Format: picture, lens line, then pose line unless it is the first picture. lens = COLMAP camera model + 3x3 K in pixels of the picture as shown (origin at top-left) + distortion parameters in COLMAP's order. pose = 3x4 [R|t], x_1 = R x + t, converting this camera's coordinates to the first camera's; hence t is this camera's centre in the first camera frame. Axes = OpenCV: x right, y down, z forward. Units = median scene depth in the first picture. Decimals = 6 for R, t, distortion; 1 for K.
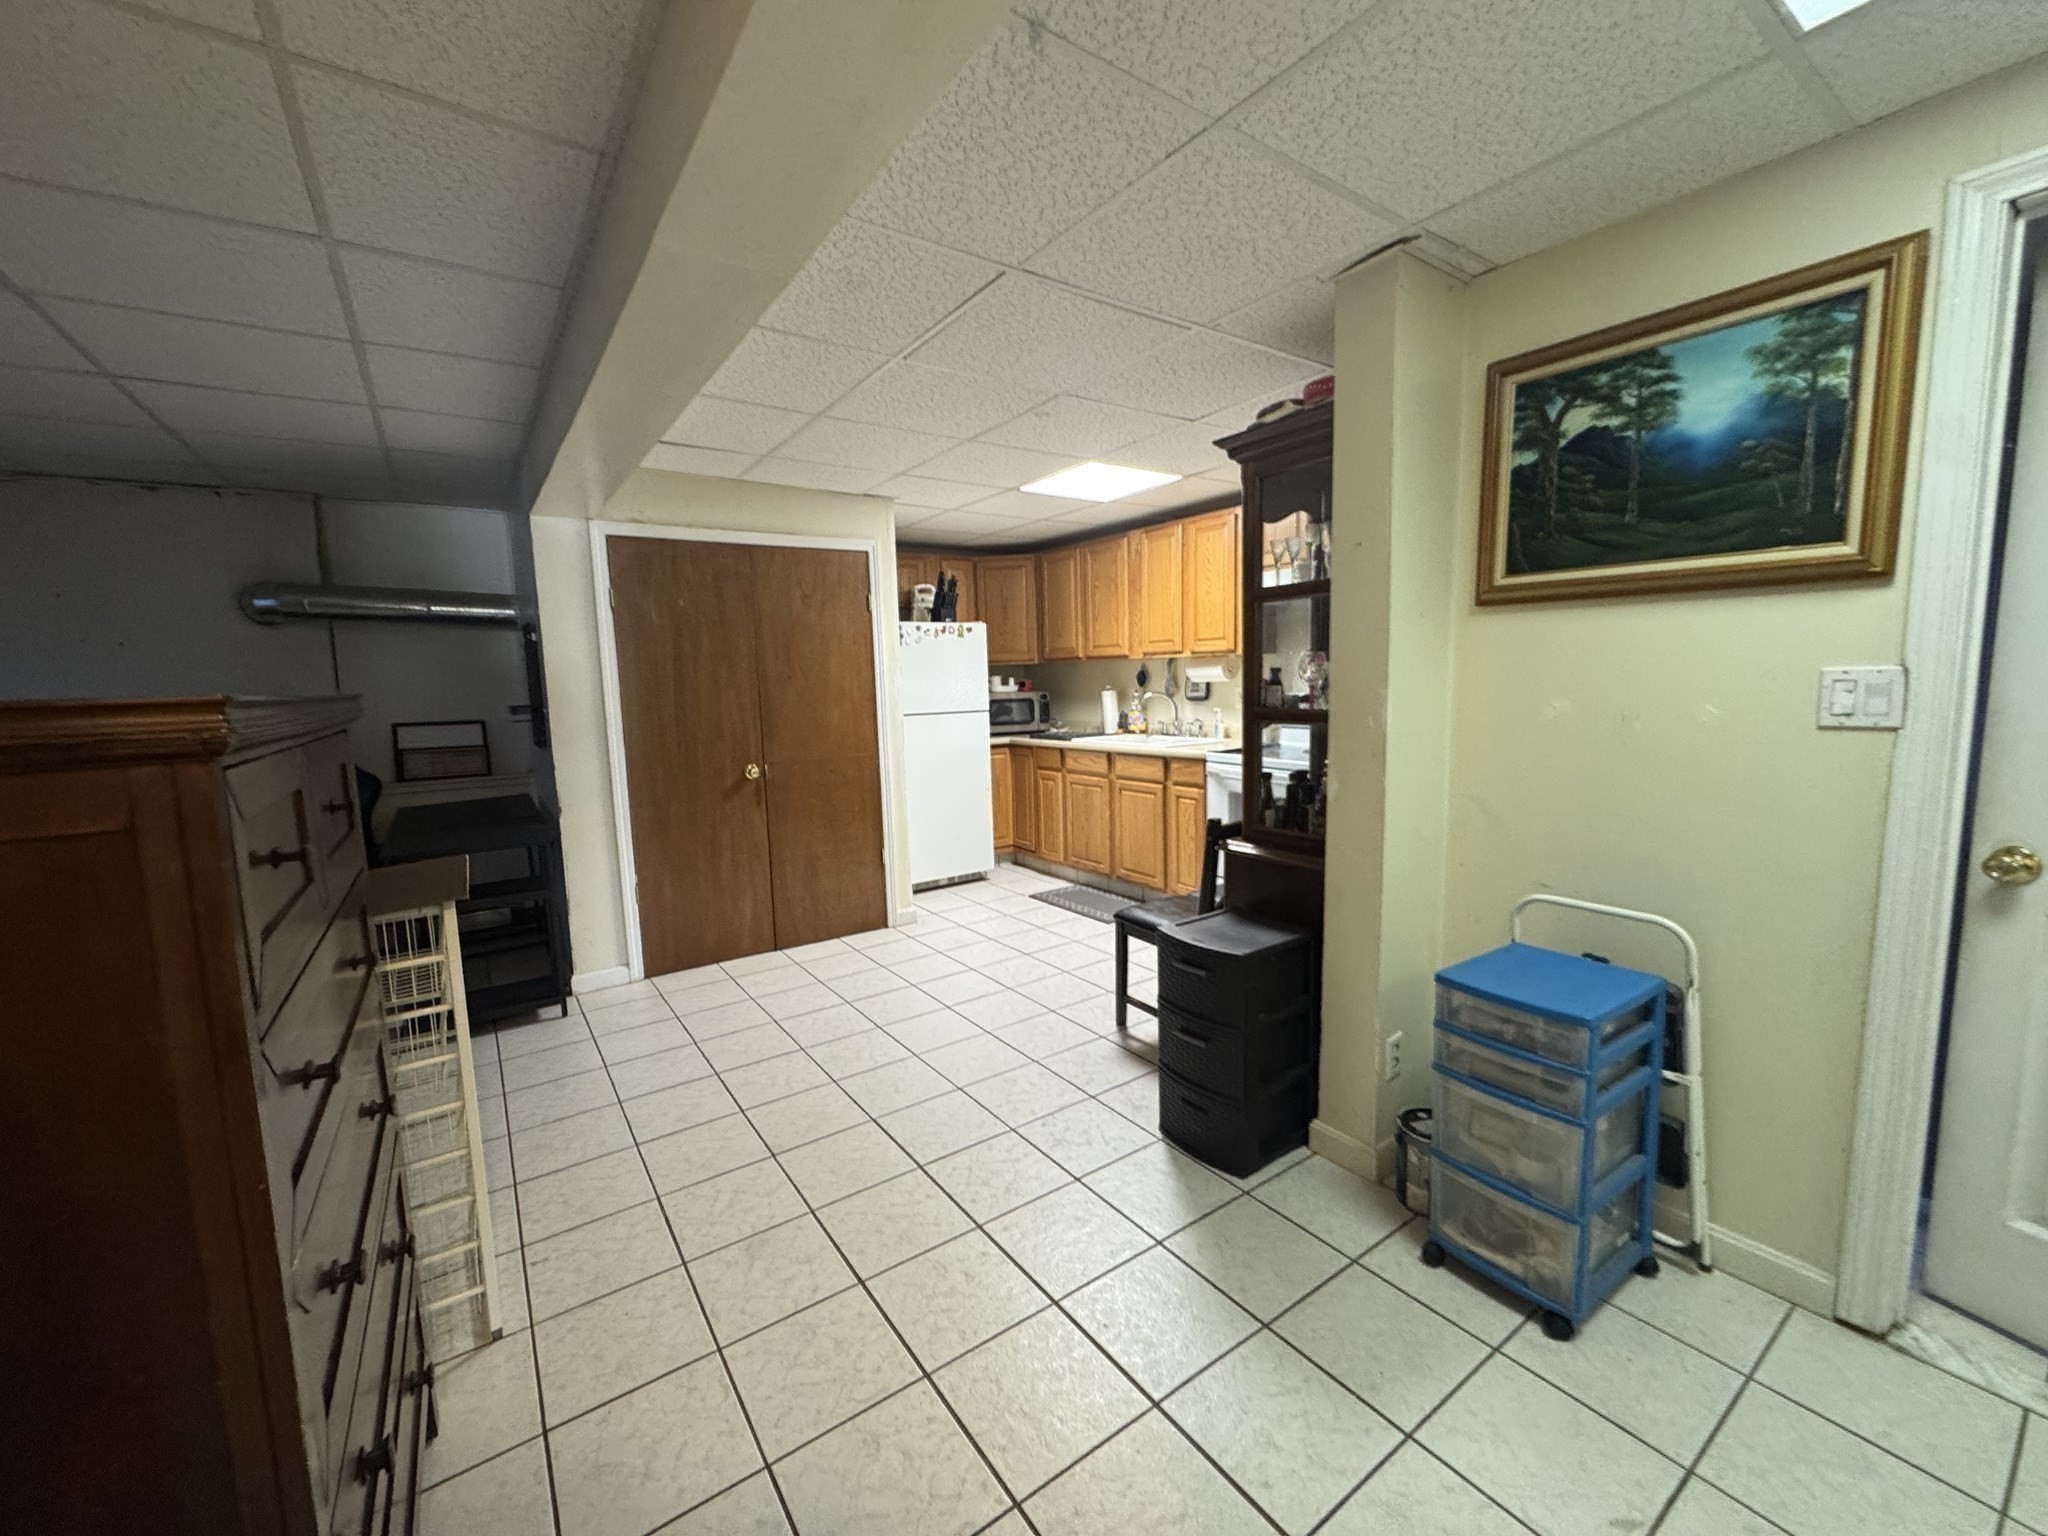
lens RADIAL K [[816.5, 0, 1029.5], [0, 816.5, 773.1], [0, 0, 1]] dist [0.000102, -0.000029]
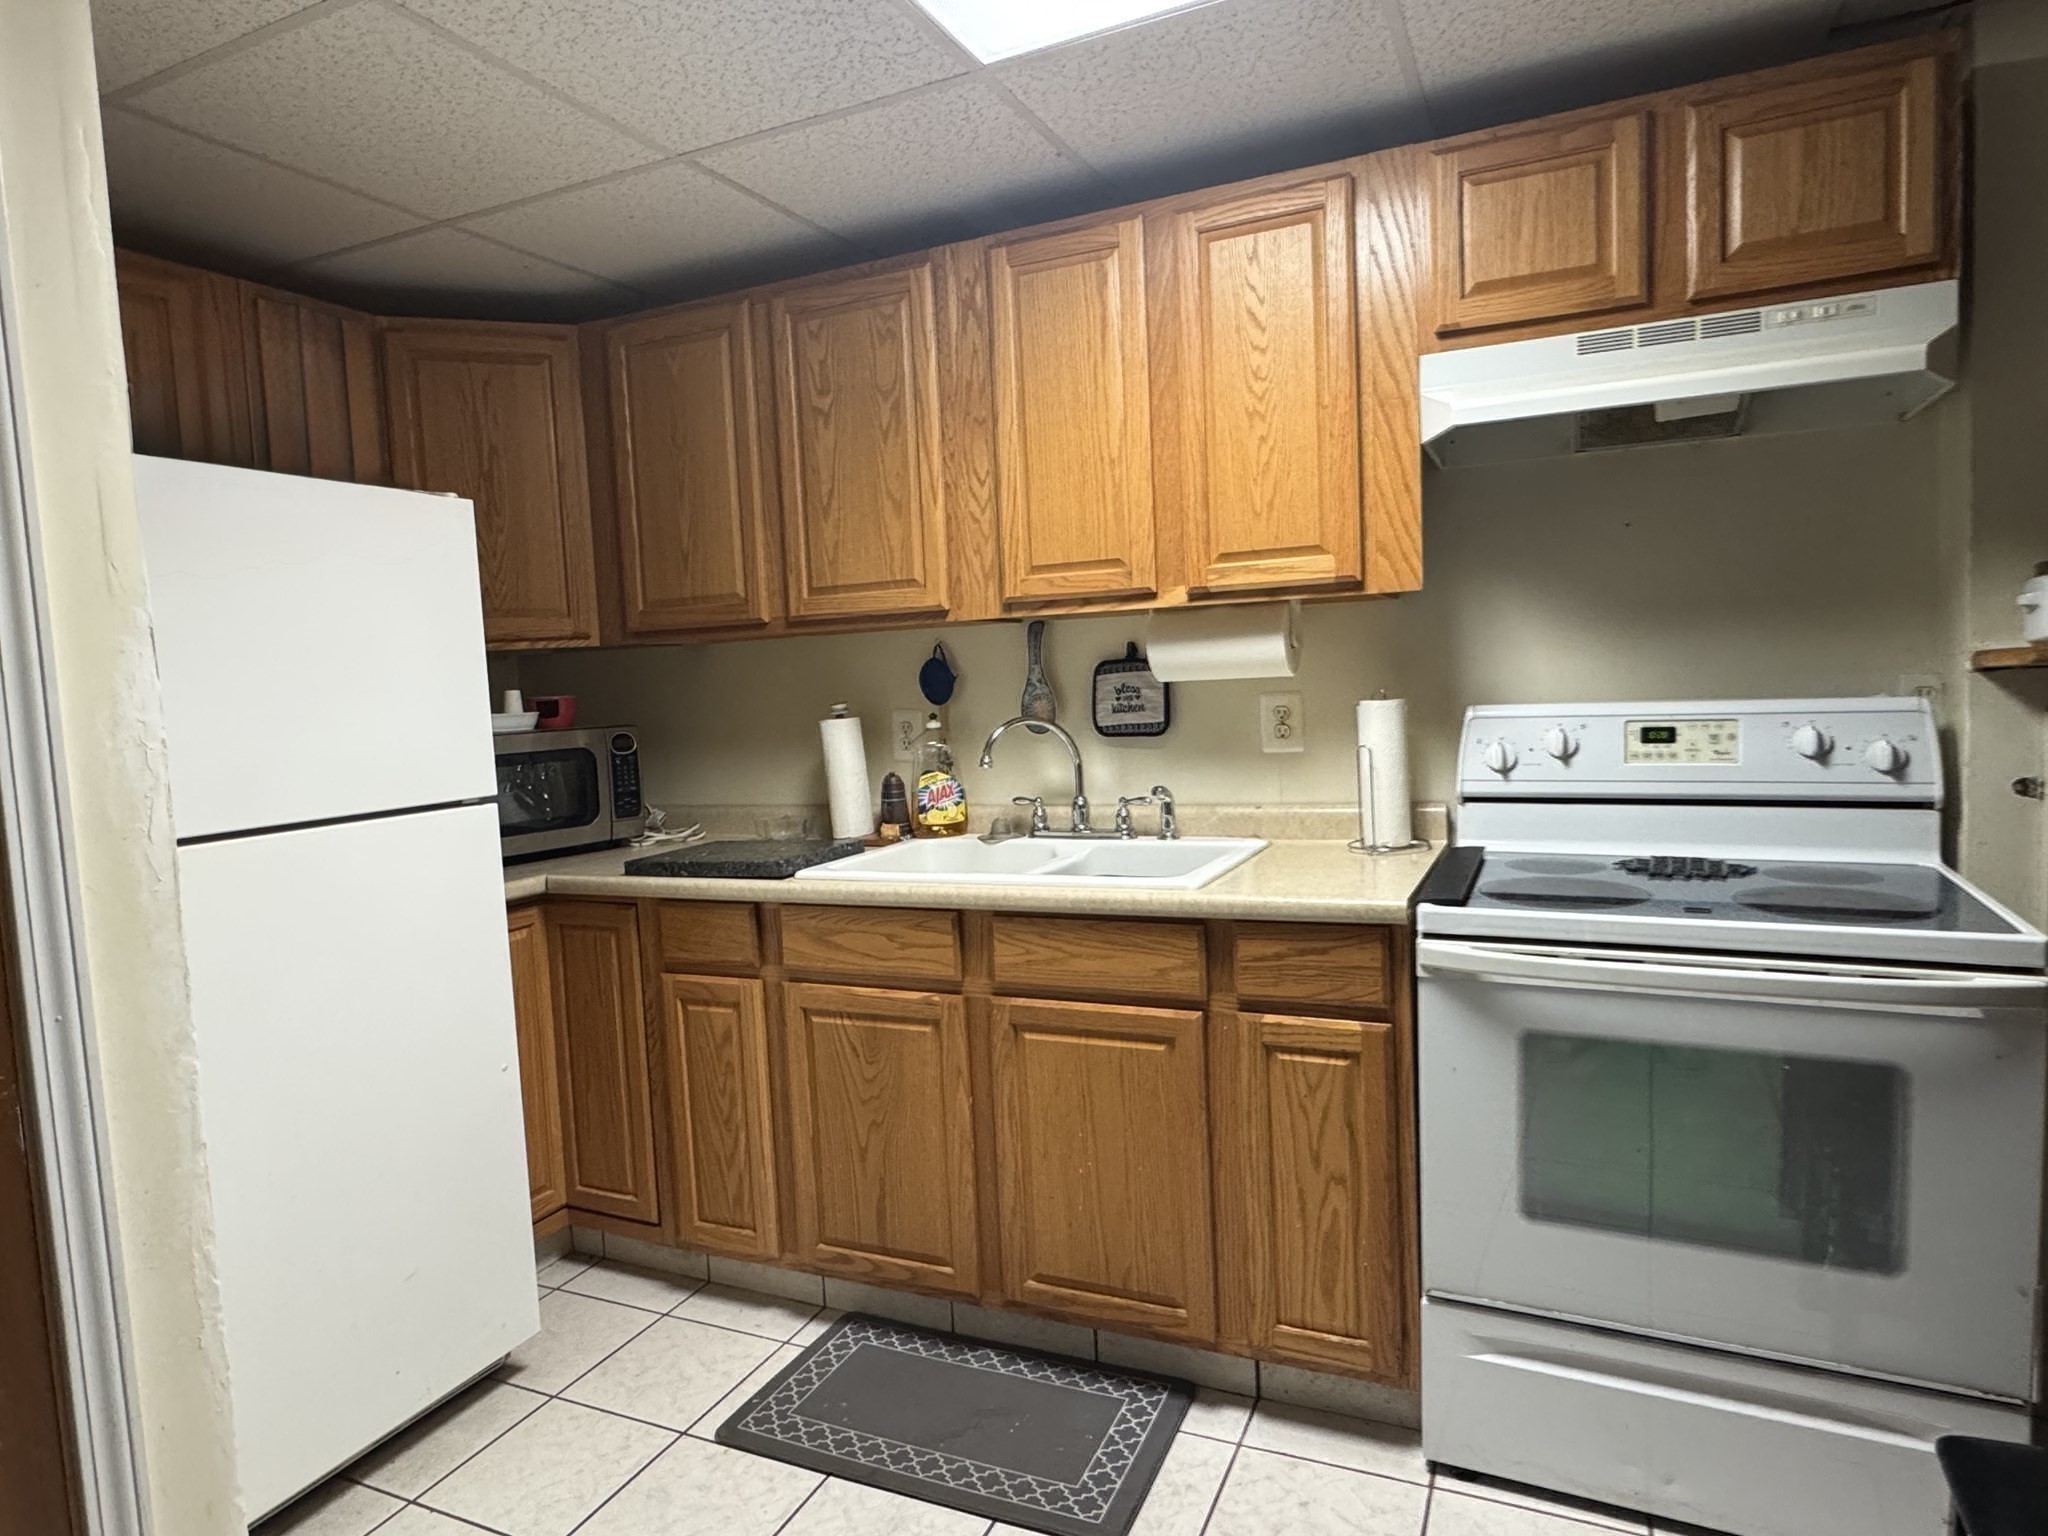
lens RADIAL K [[1221.5, 0, 1019.5], [0, 1221.5, 762.9], [0, 0, 1]] dist [-0.027773, -0.000297]
pose [[0.865976, -0.049625, 0.497617, -0.104498], [0.080996, 0.995844, -0.041642, -0.056228], [-0.493483, 0.076366, 0.866397, 0.533789]]
